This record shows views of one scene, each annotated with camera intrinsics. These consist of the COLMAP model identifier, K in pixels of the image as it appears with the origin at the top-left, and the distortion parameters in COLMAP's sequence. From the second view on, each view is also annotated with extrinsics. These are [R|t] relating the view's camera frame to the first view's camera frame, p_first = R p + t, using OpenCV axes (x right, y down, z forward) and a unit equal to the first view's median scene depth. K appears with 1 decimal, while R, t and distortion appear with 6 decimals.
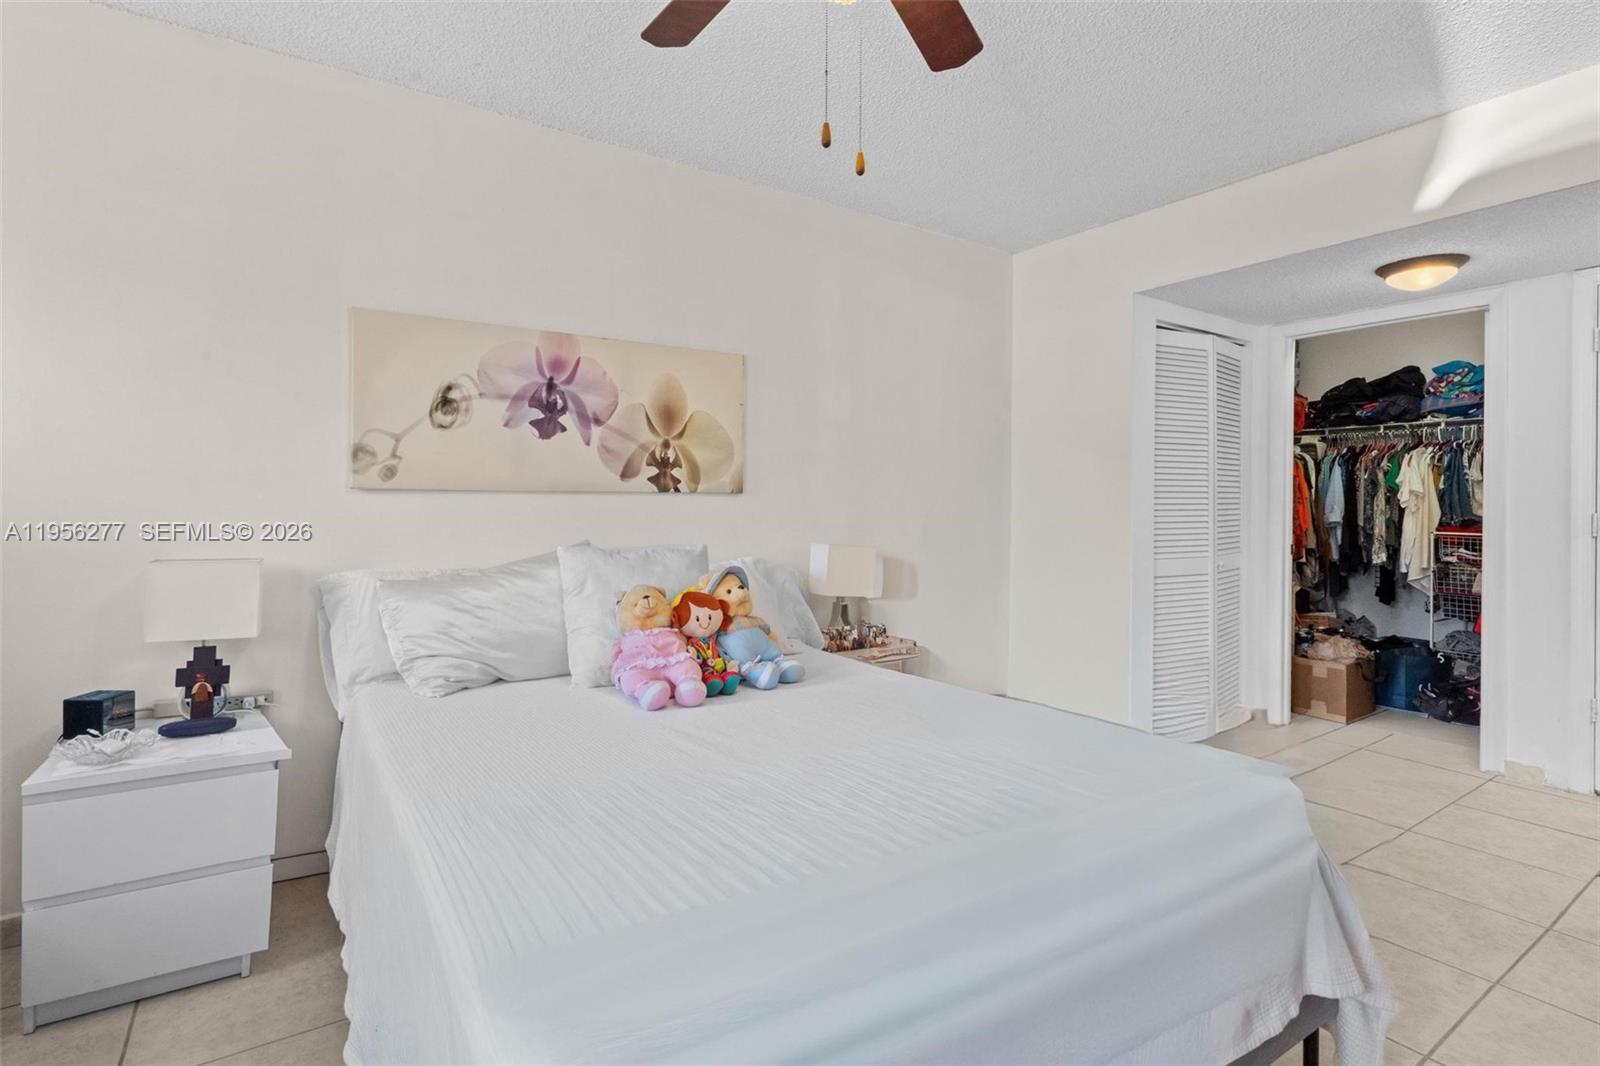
lens RADIAL K [[749.9, 0, 802.2], [0, 749.9, 503.9], [0, 0, 1]] dist [0.001310, -0.000100]
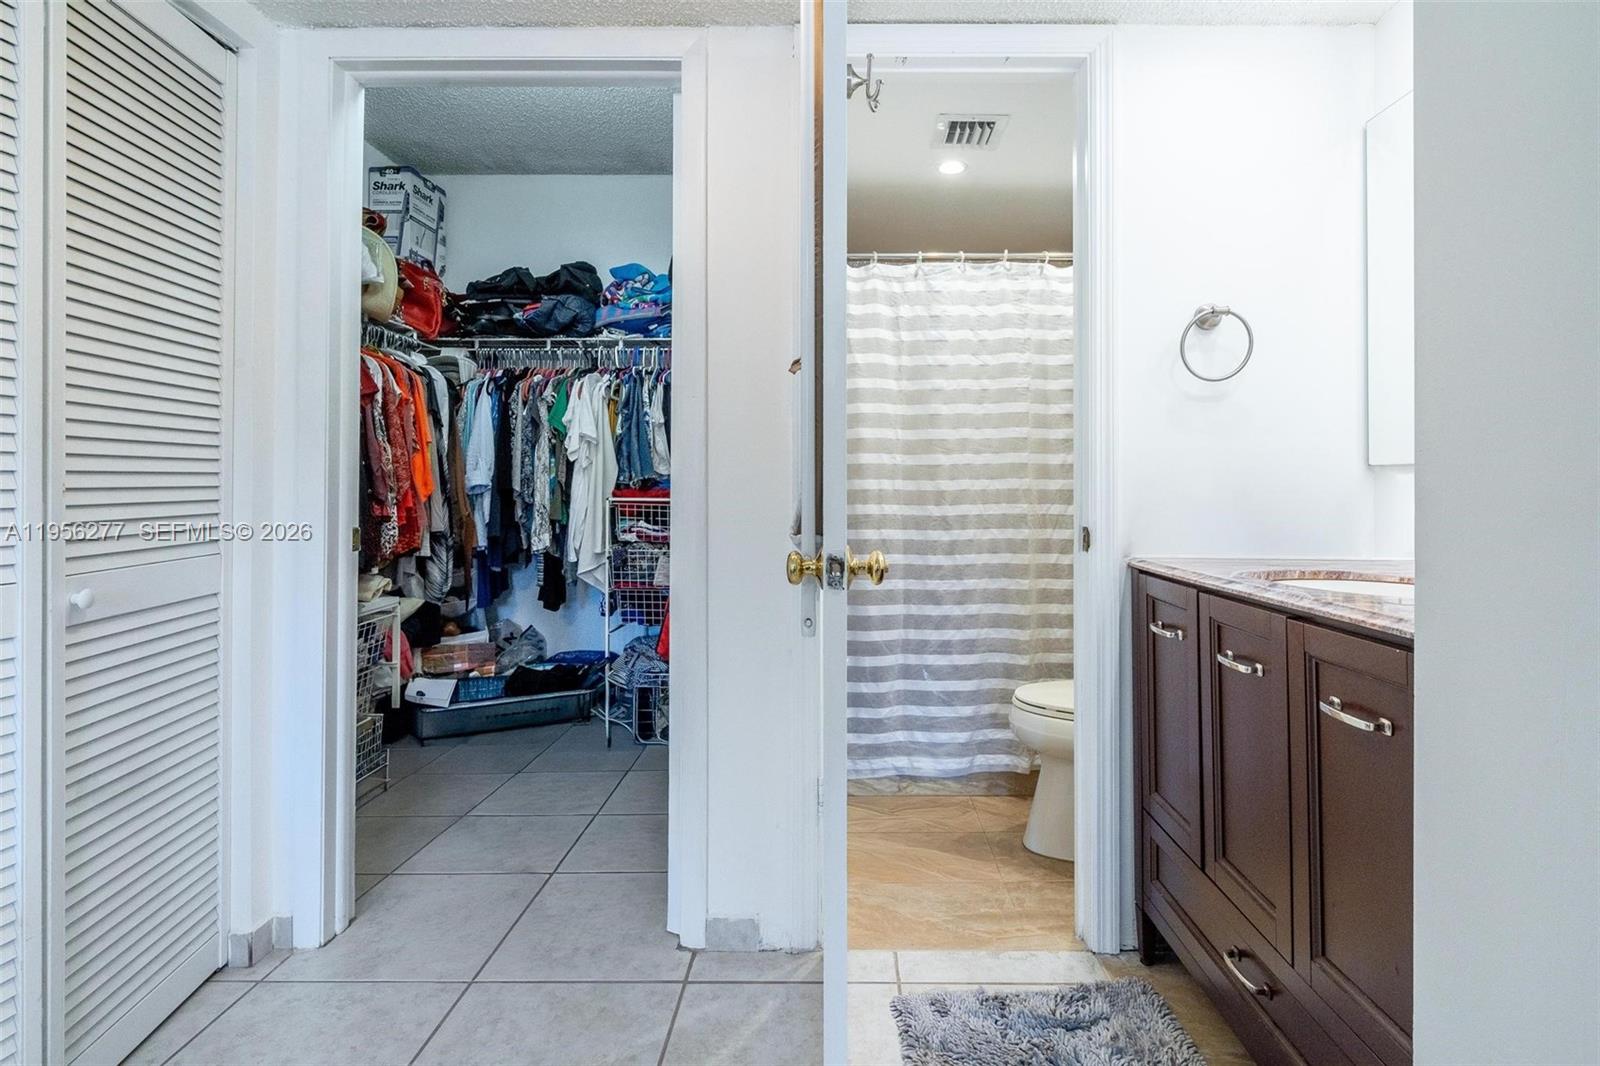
lens RADIAL K [[725.5, 0, 807.5], [0, 725.5, 482.9], [0, 0, 1]] dist [-0.000787, -0.000082]
pose [[0.585804, 0.000985, 0.810452, 0.407209], [0.001754, 0.999995, -0.002483, 0.025151], [-0.810451, 0.002876, 0.585799, 0.462700]]
